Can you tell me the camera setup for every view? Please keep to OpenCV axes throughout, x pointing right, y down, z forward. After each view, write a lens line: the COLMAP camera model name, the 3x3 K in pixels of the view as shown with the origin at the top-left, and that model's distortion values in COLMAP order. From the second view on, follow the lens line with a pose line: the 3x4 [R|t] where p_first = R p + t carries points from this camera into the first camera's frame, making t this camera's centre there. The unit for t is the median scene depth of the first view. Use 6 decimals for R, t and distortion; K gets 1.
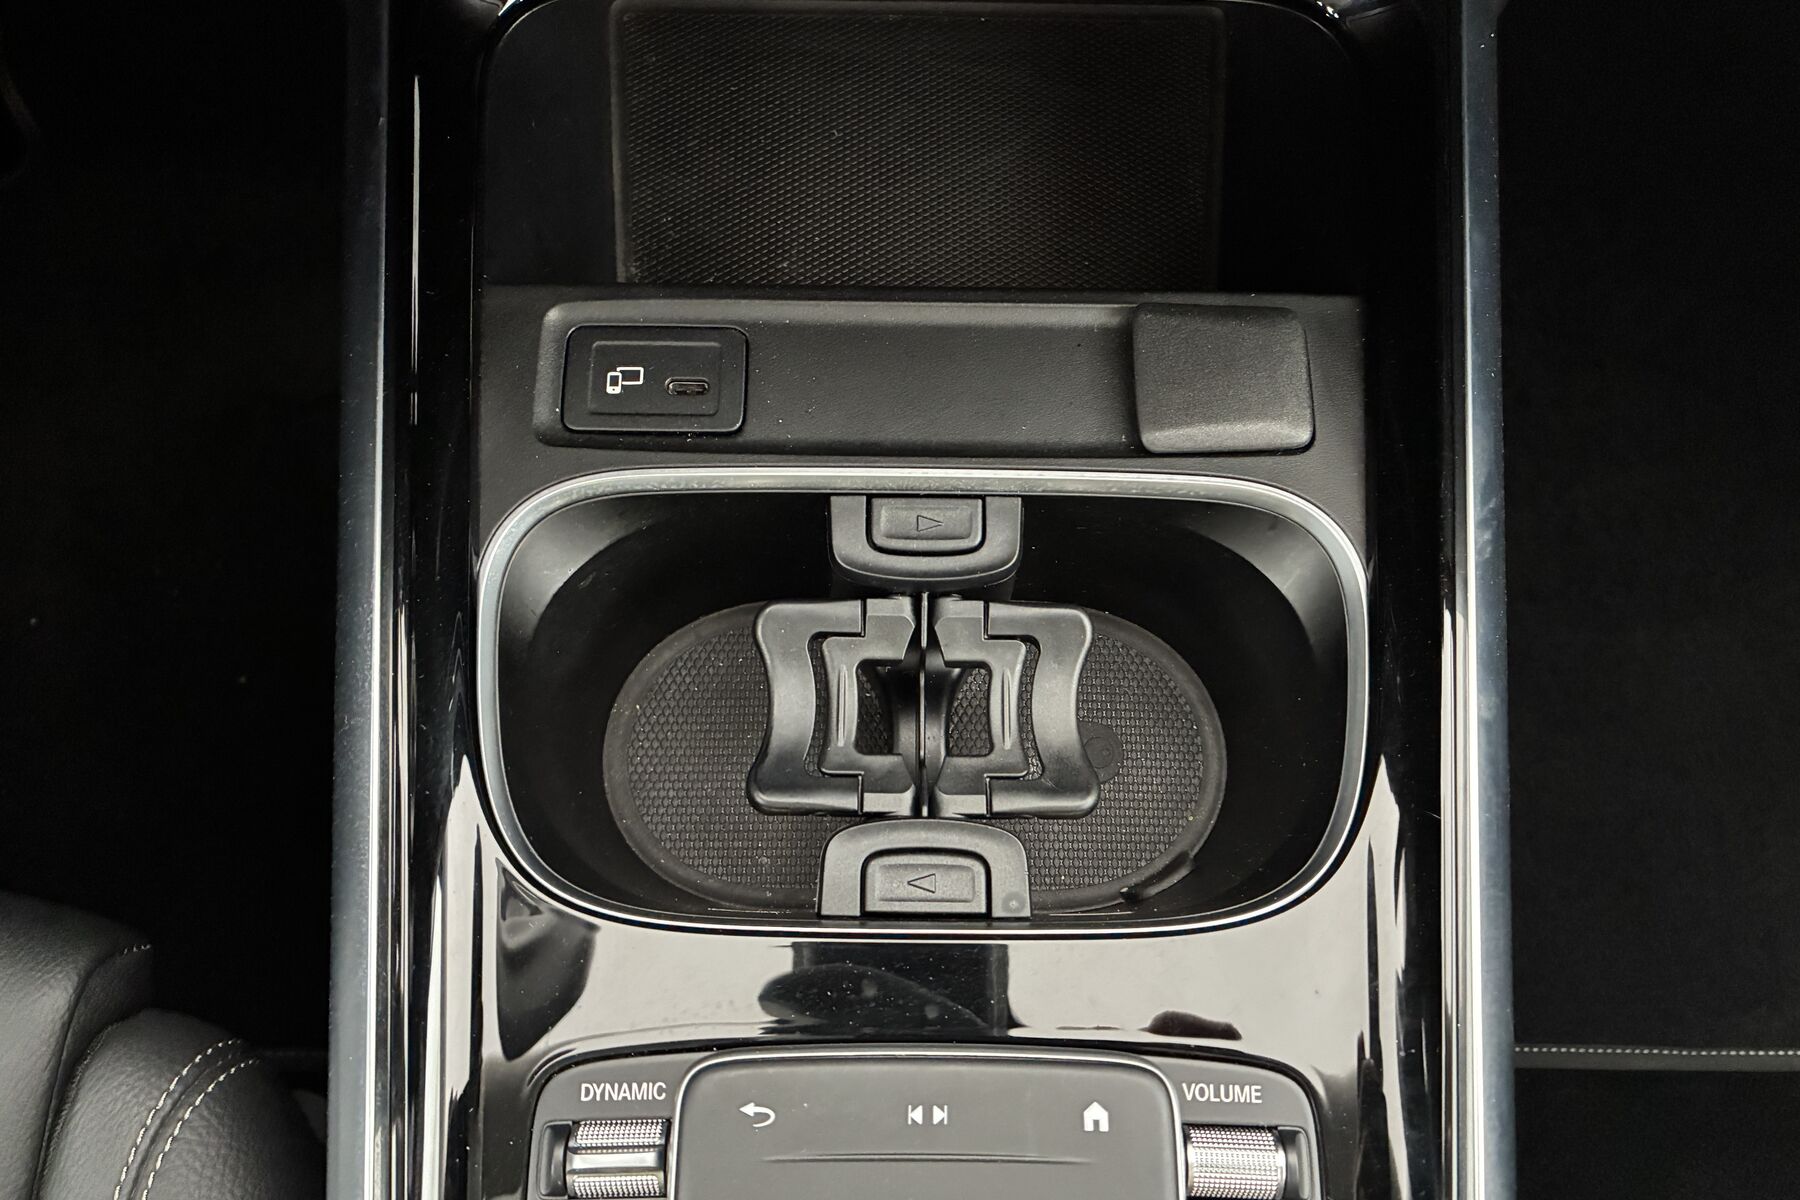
lens RADIAL K [[1381.5, 0, 911.2], [0, 1381.5, 590.2], [0, 0, 1]] dist [0.025189, -0.043619]
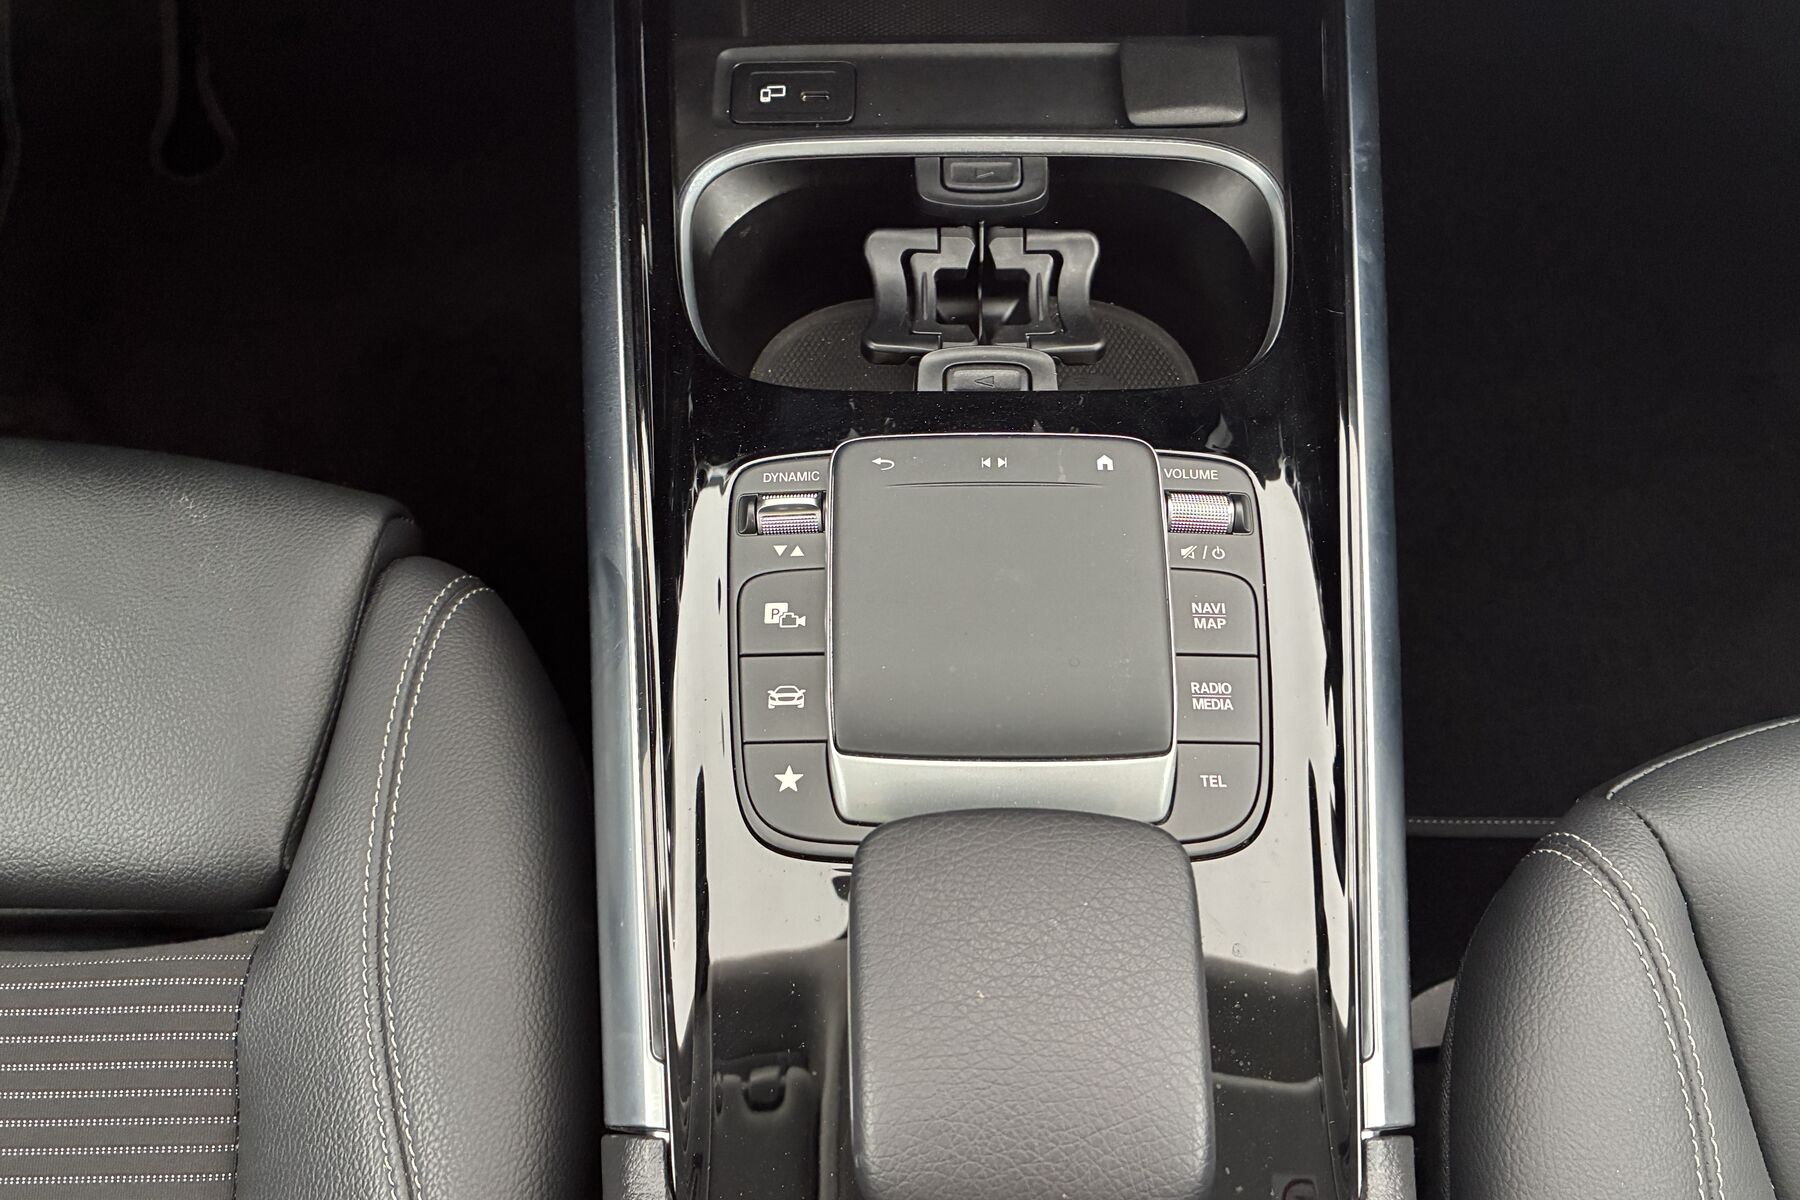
lens RADIAL K [[1381.5, 0, 911.2], [0, 1381.5, 596.8], [0, 0, 1]] dist [0.025189, -0.043619]
pose [[0.999759, -0.014340, -0.016633, -0.045199], [0.012269, 0.992870, -0.118570, 0.561471], [0.018214, 0.118337, 0.992806, -0.393882]]
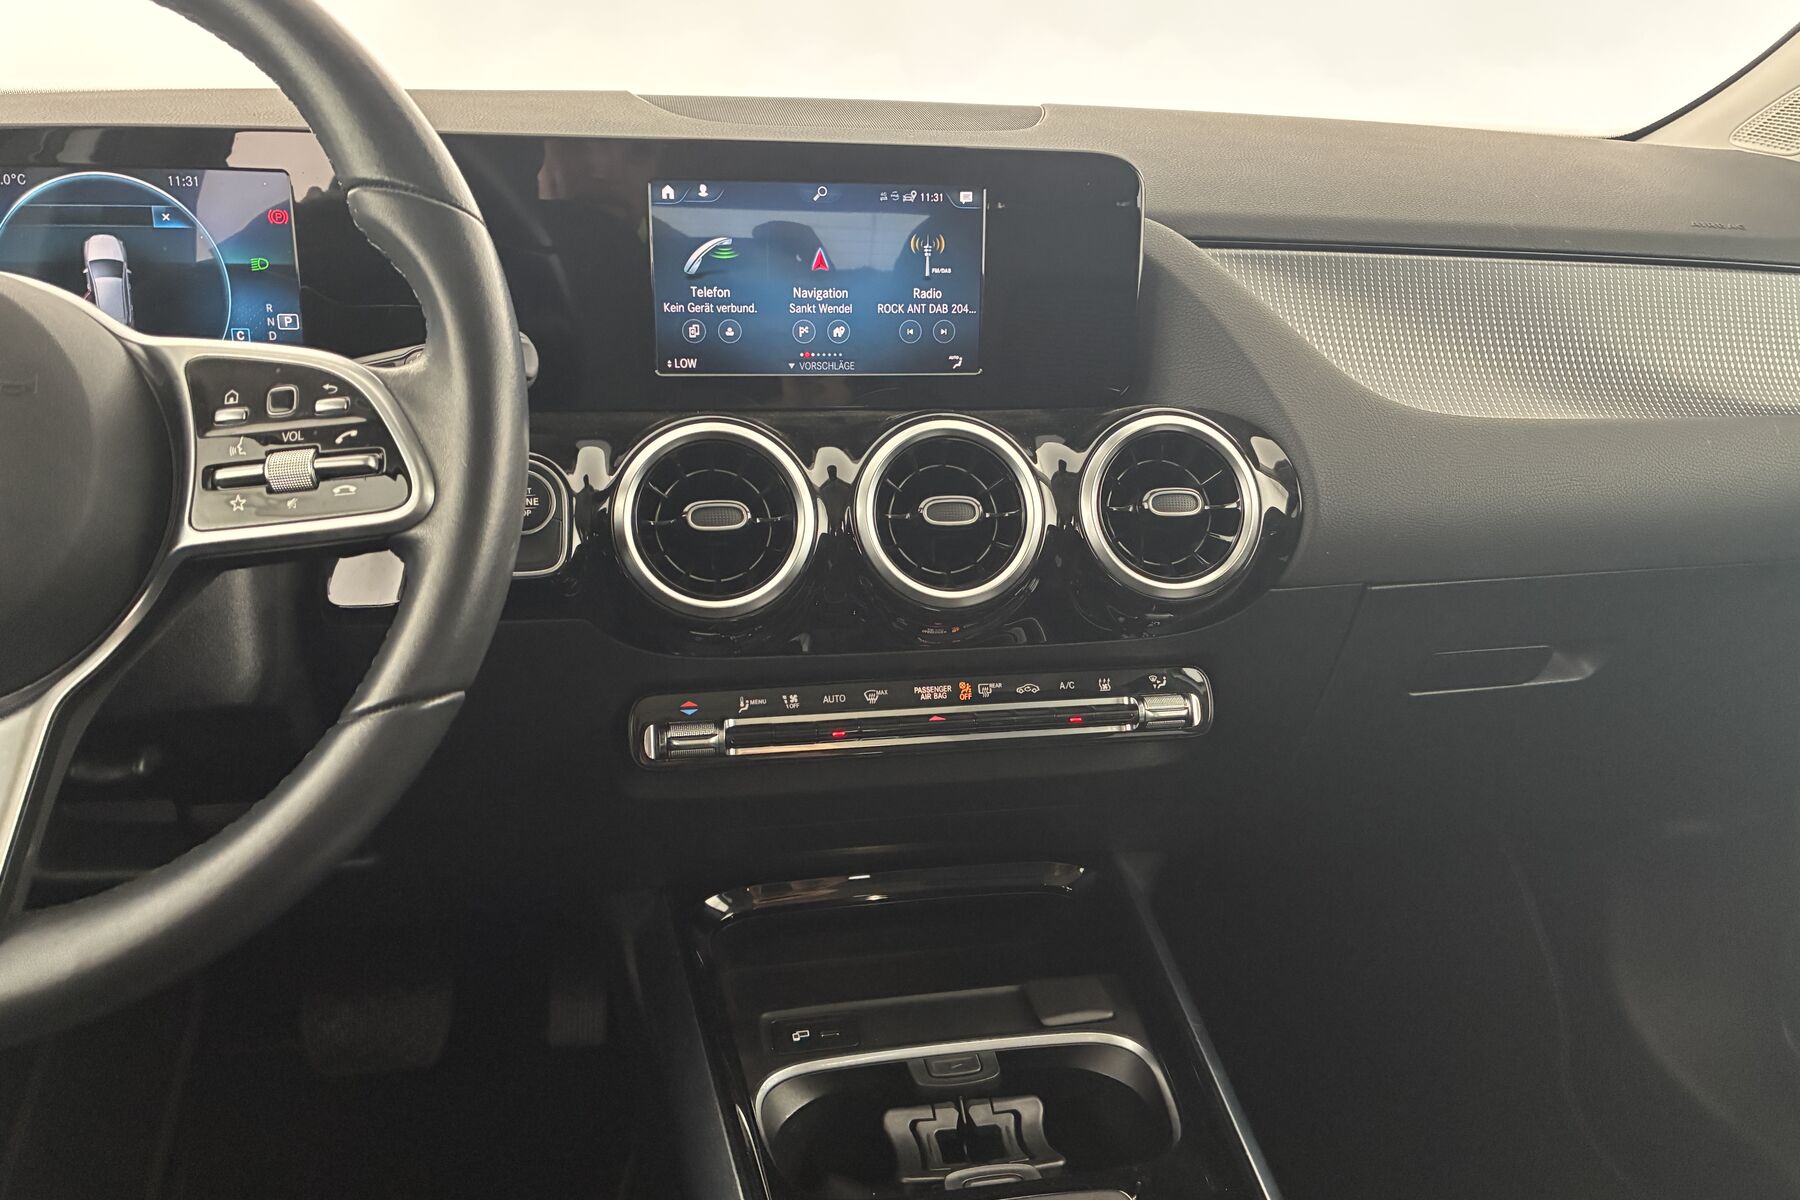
lens RADIAL K [[1381.5, 0, 915.9], [0, 1381.5, 598.9], [0, 0, 1]] dist [0.025189, -0.043619]
pose [[0.980507, -0.064118, 0.185730, -0.395292], [0.186619, 0.599673, -0.778181, 1.163680], [-0.061482, 0.797672, 0.599949, -0.848700]]
